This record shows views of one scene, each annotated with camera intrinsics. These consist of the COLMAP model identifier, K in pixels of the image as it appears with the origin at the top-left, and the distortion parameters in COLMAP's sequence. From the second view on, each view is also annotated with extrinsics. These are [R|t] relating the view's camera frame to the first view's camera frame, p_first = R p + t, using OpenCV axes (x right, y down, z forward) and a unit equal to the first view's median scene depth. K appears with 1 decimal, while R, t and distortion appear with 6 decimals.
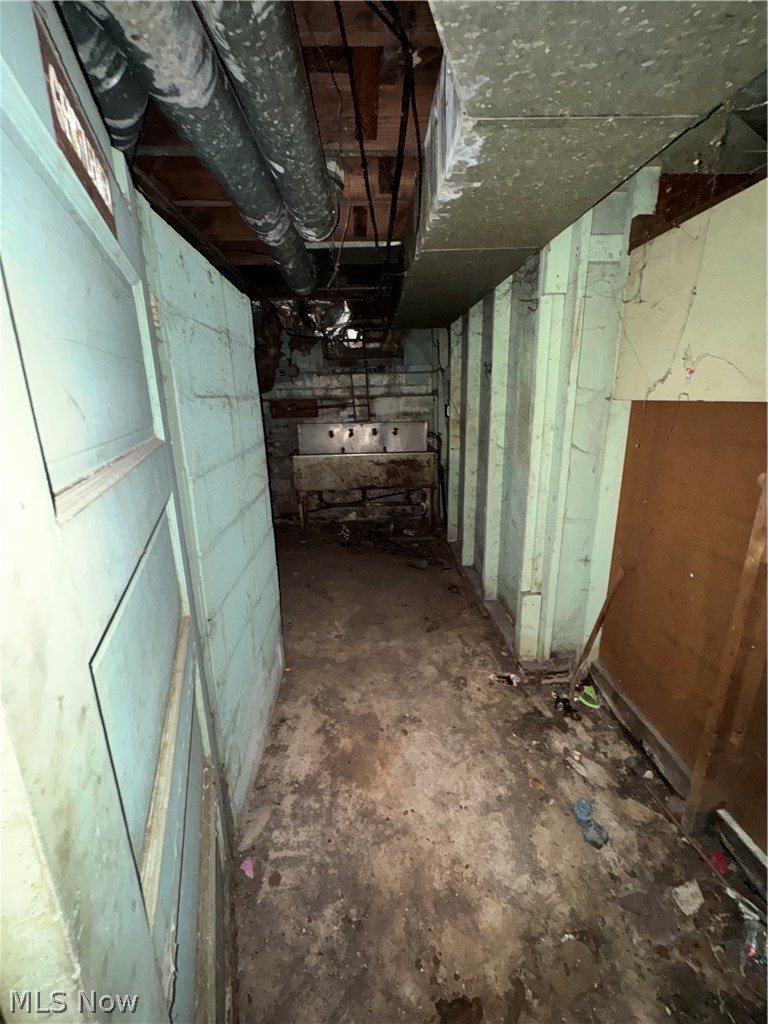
lens RADIAL K [[407.6, 0, 383.6], [0, 407.6, 504.4], [0, 0, 1]] dist [-0.003295, 0.001071]
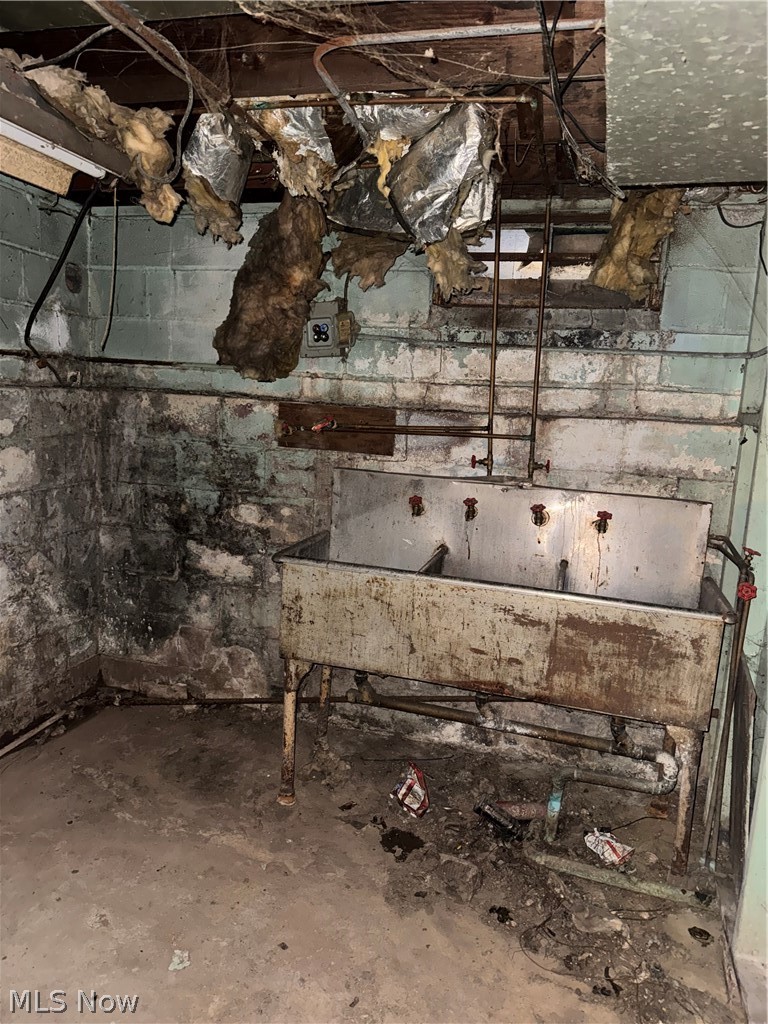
lens RADIAL K [[718.7, 0, 387.5], [0, 718.7, 518.3], [0, 0, 1]] dist [0.038657, -0.034227]
pose [[0.942727, 0.131087, -0.306727, 0.042578], [-0.162436, 0.983559, -0.078901, -0.105041], [0.291341, 0.124205, 0.948522, 0.383977]]
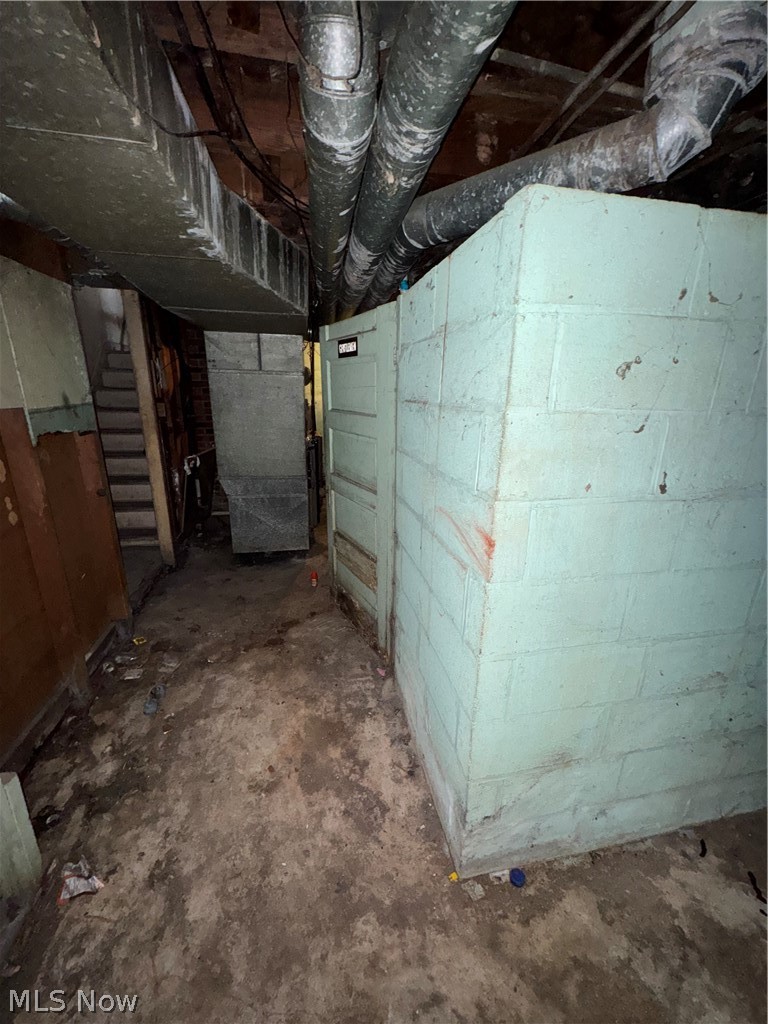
lens RADIAL K [[407.6, 0, 386.6], [0, 407.6, 506.9], [0, 0, 1]] dist [-0.003295, 0.001071]
pose [[-0.989491, 0.046784, -0.136815, -0.148045], [-0.030749, 0.856481, 0.515262, -0.590322], [0.141285, 0.514054, -0.846042, 2.073170]]
